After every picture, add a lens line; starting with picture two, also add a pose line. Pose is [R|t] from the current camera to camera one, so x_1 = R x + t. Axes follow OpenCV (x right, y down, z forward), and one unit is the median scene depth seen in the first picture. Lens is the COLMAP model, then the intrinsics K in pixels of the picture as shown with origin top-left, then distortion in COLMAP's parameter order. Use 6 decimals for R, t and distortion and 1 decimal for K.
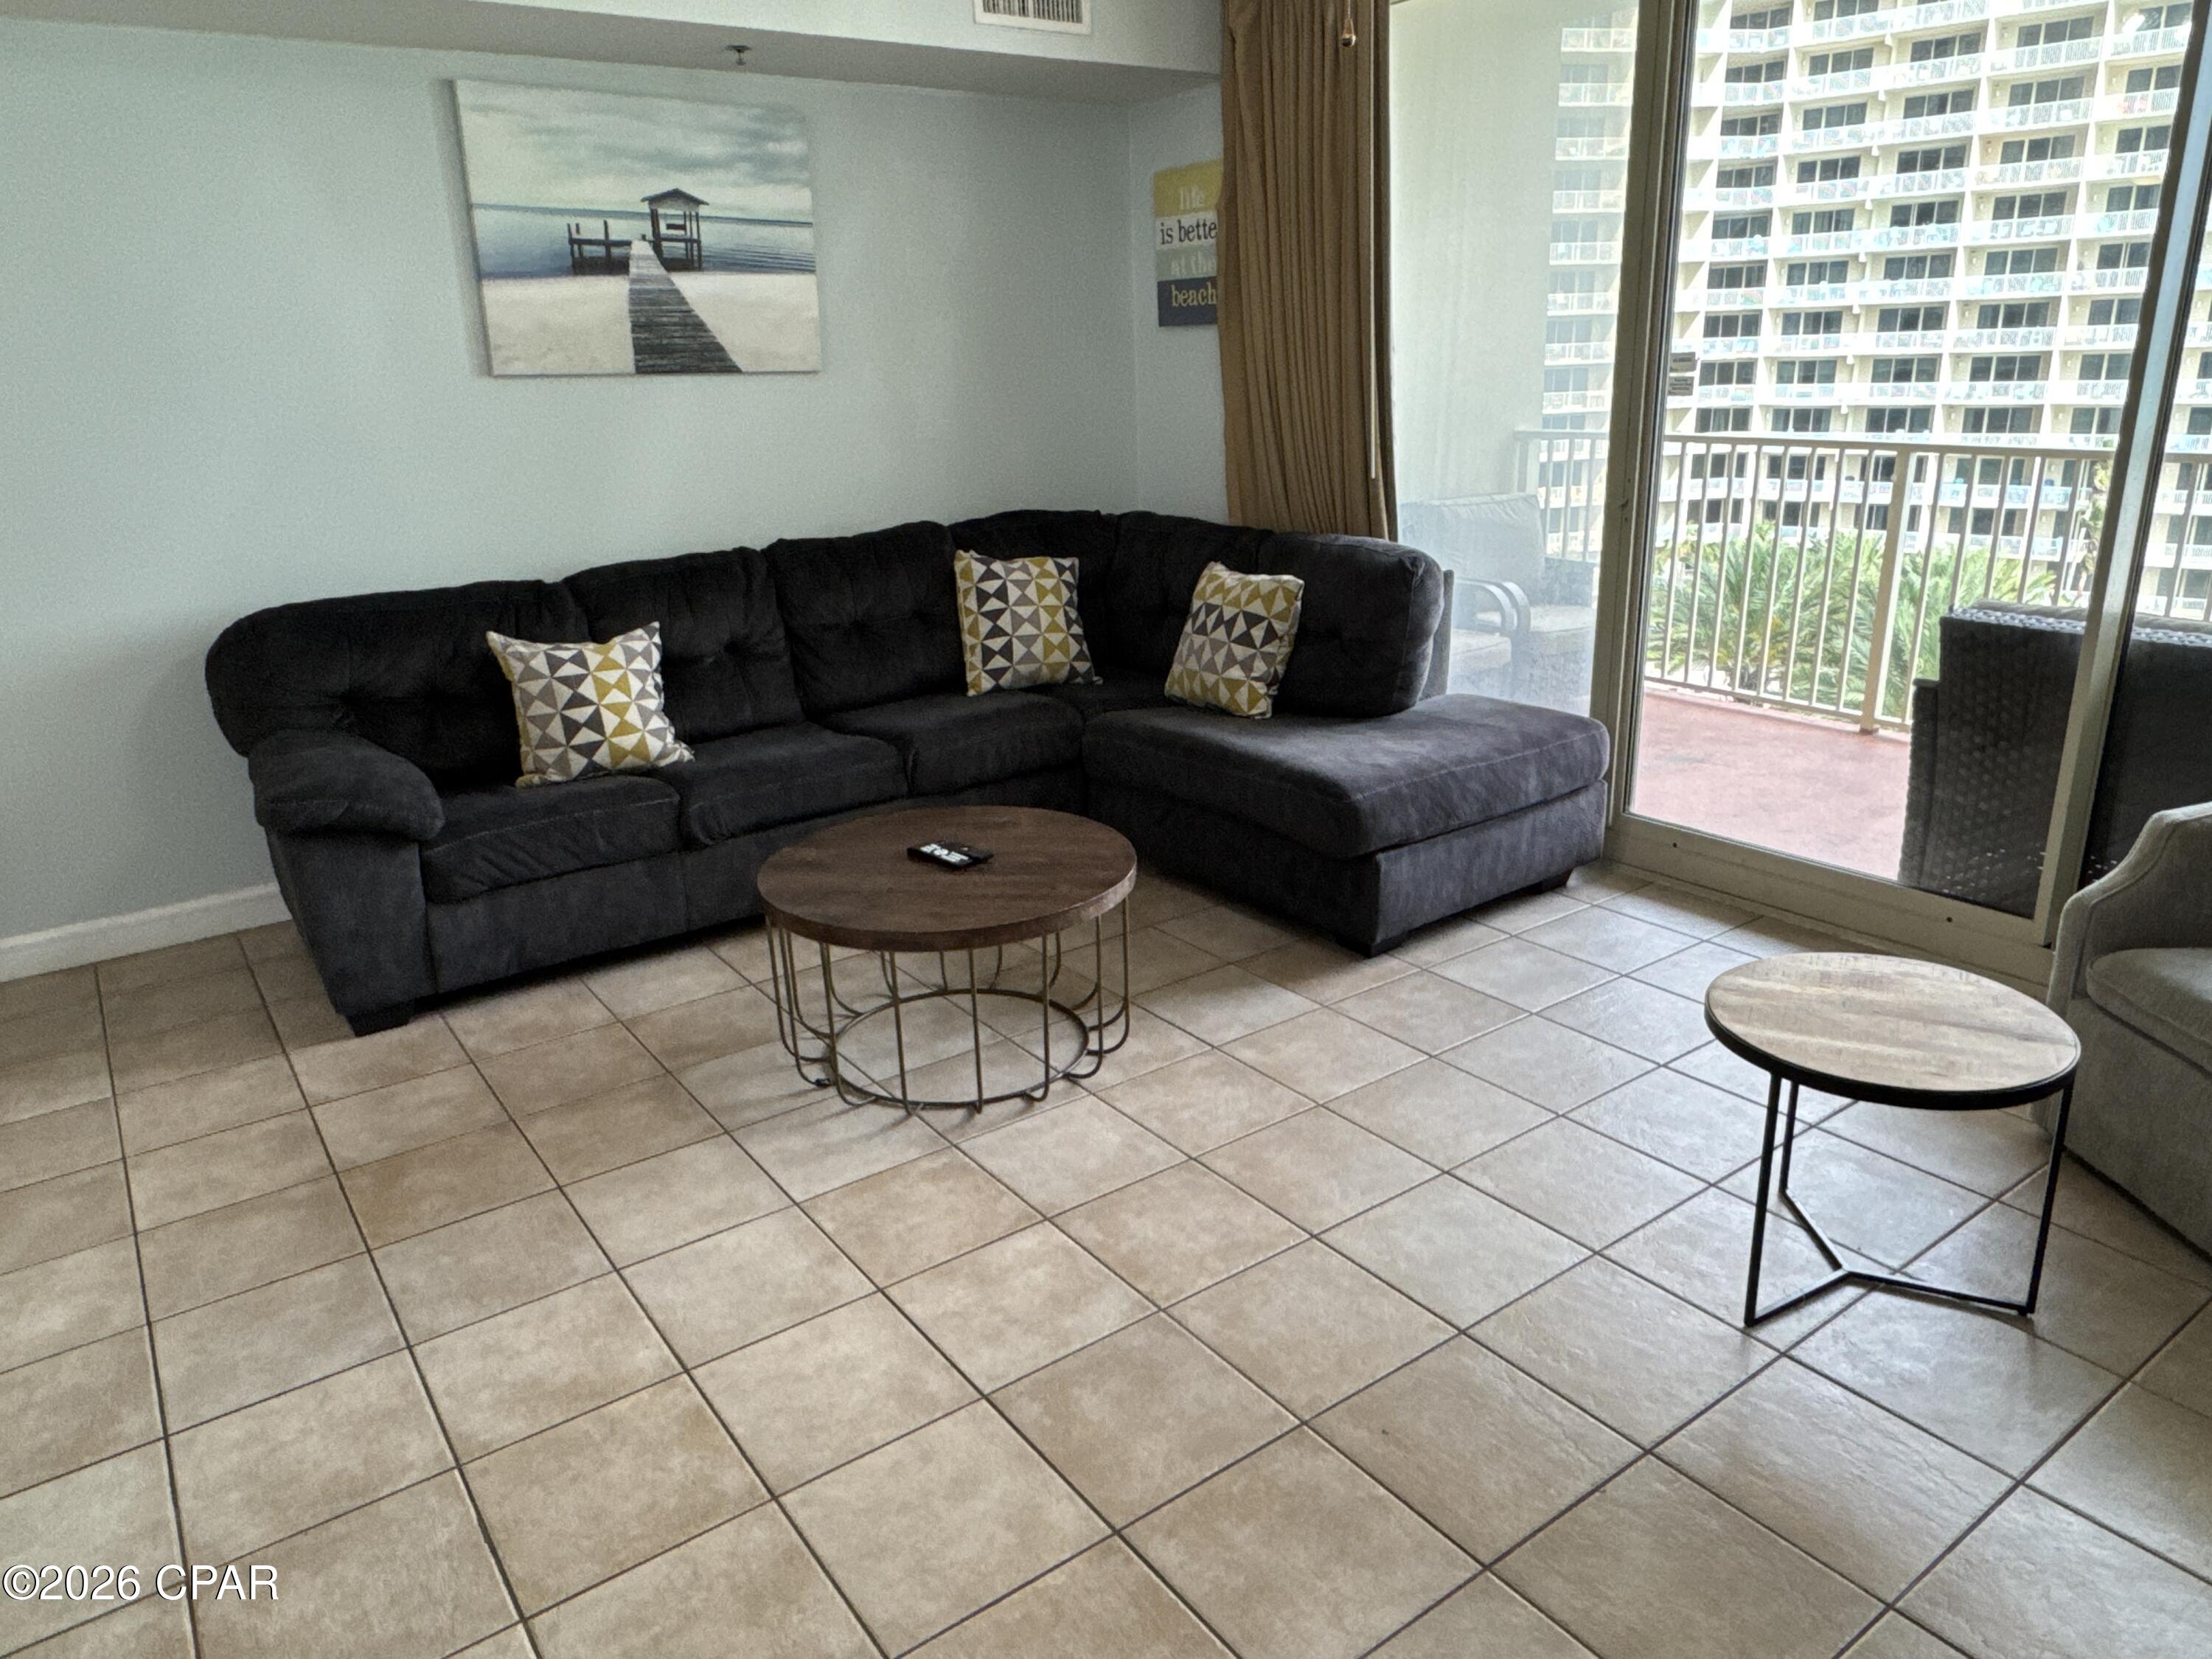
lens RADIAL K [[1475.1, 0, 1113.3], [0, 1475.1, 831.1], [0, 0, 1]] dist [0.011504, -0.014992]
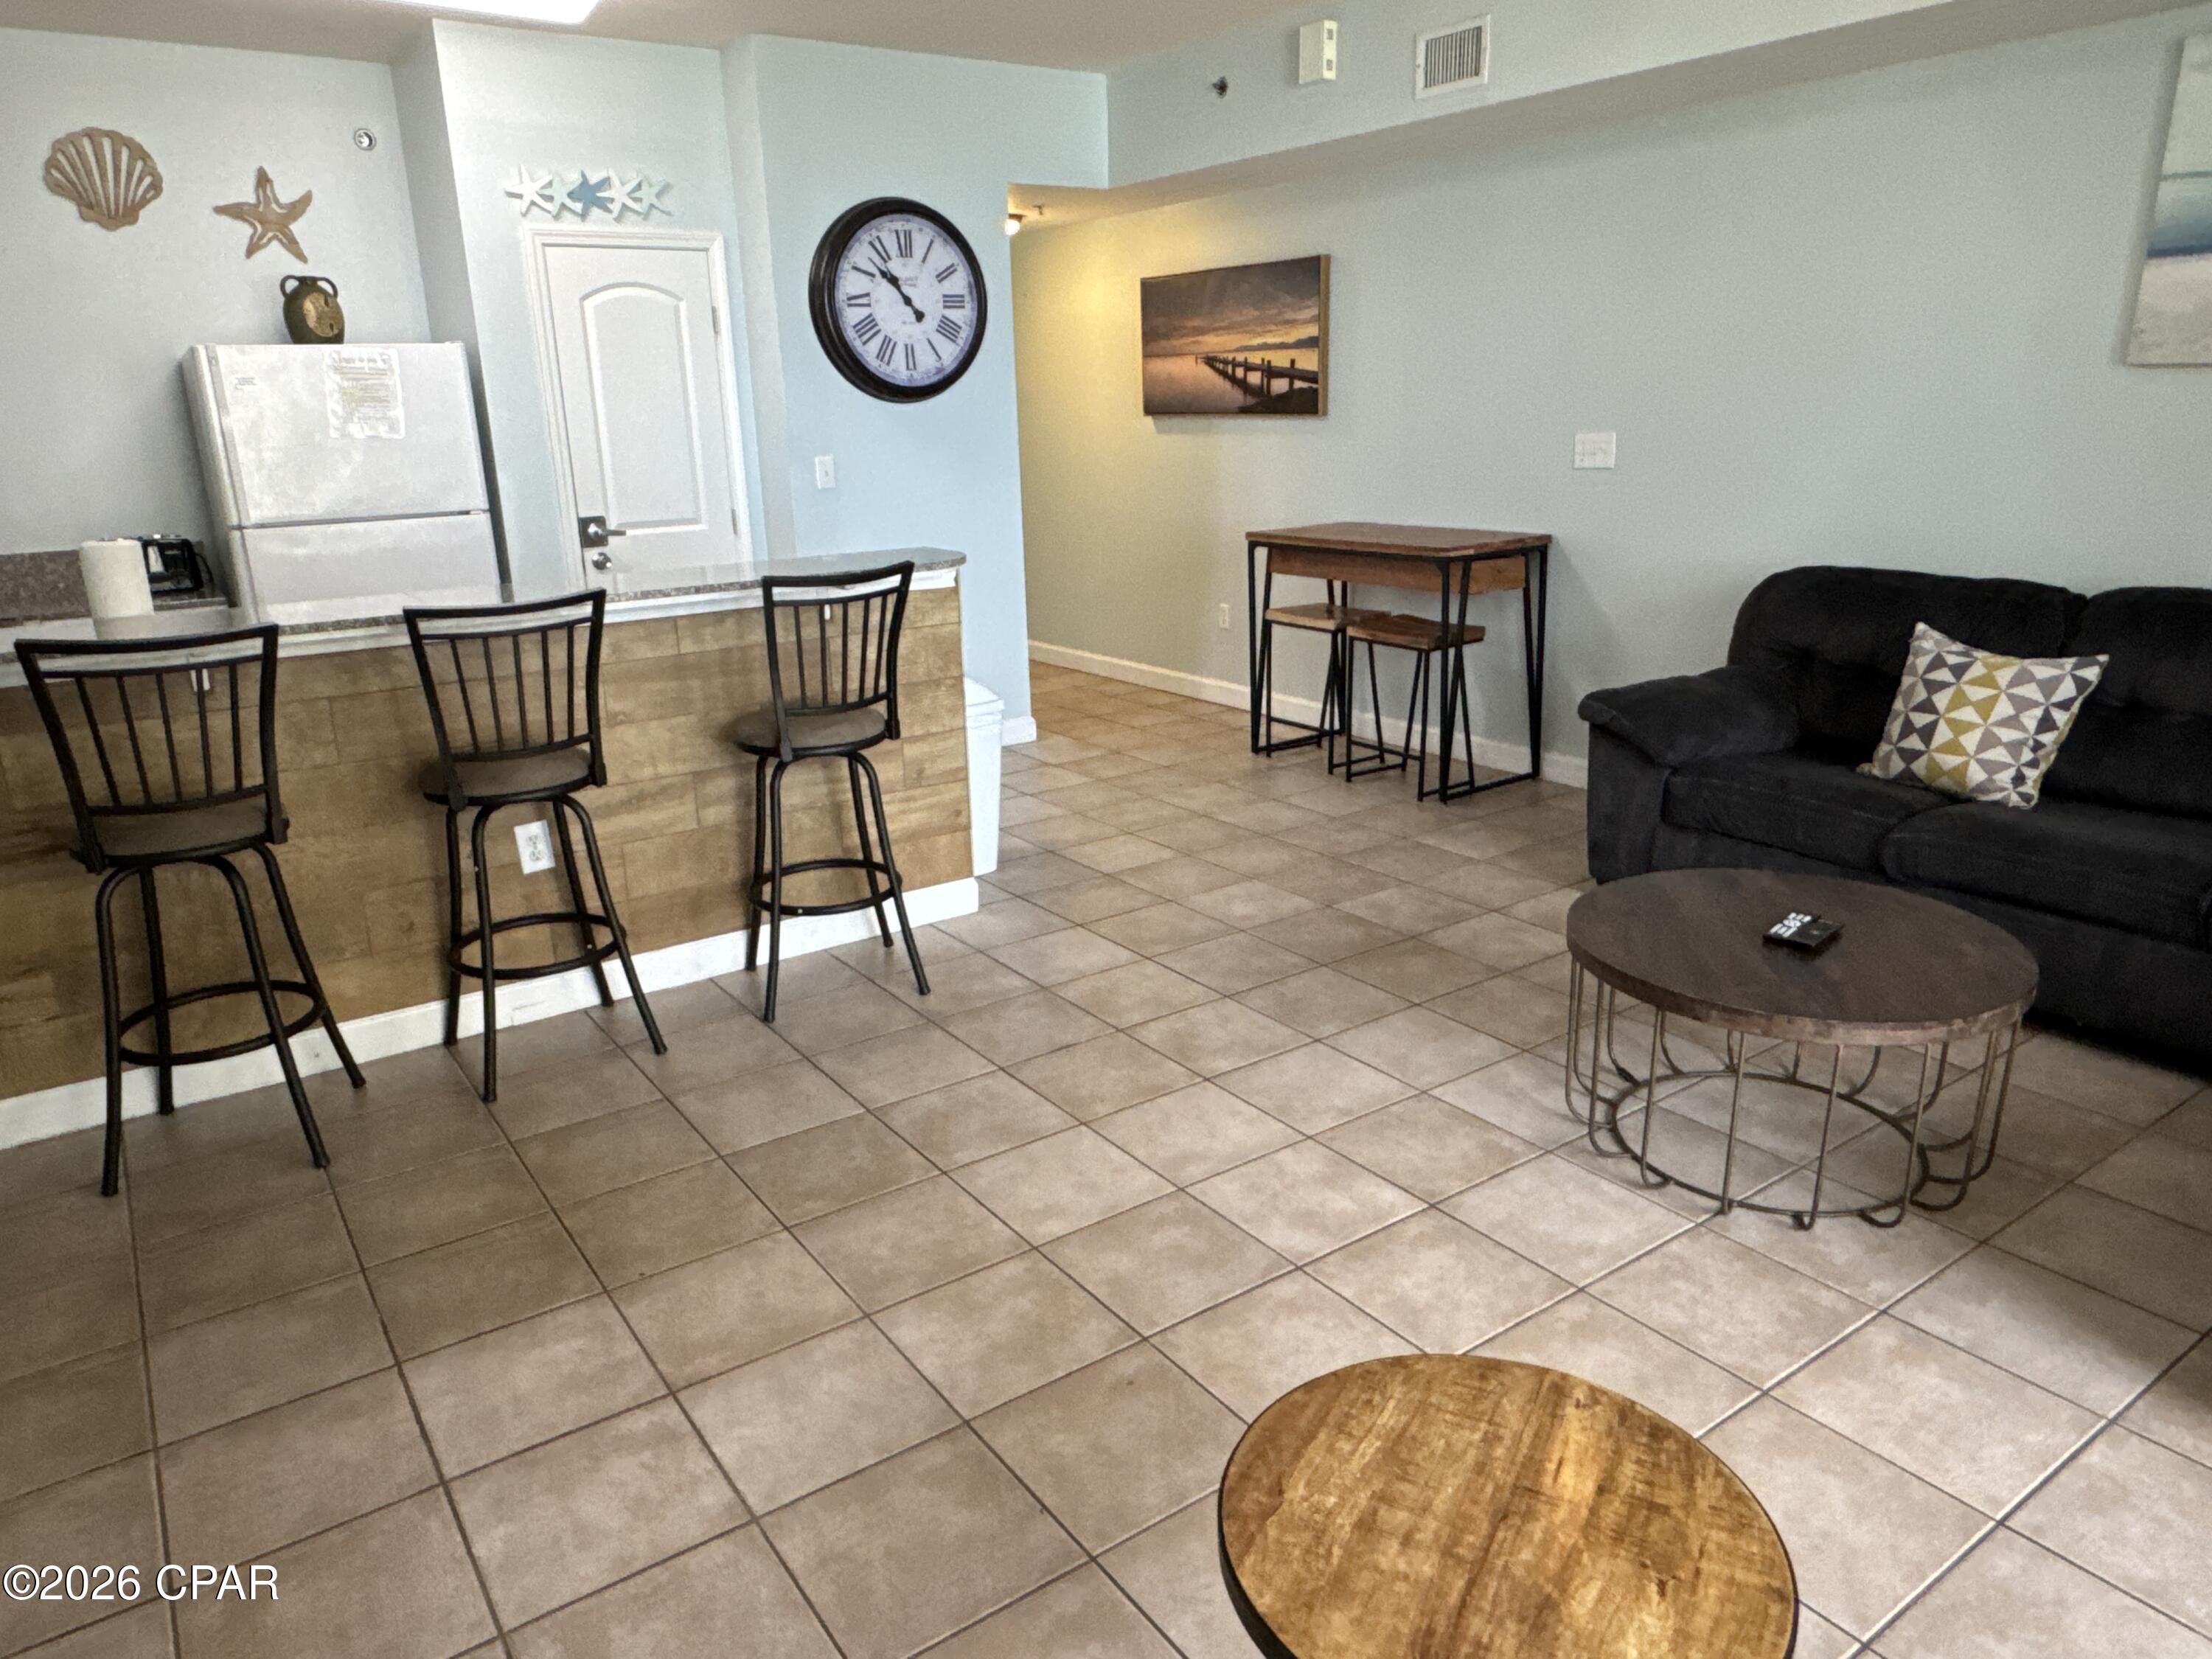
lens RADIAL K [[1475.1, 0, 1098.5], [0, 1475.1, 844.5], [0, 0, 1]] dist [0.011504, -0.014992]
pose [[-0.025066, 0.323083, -0.946039, 0.726926], [-0.275988, 0.907321, 0.317173, -0.198313], [0.960834, 0.269046, 0.066424, 0.528440]]
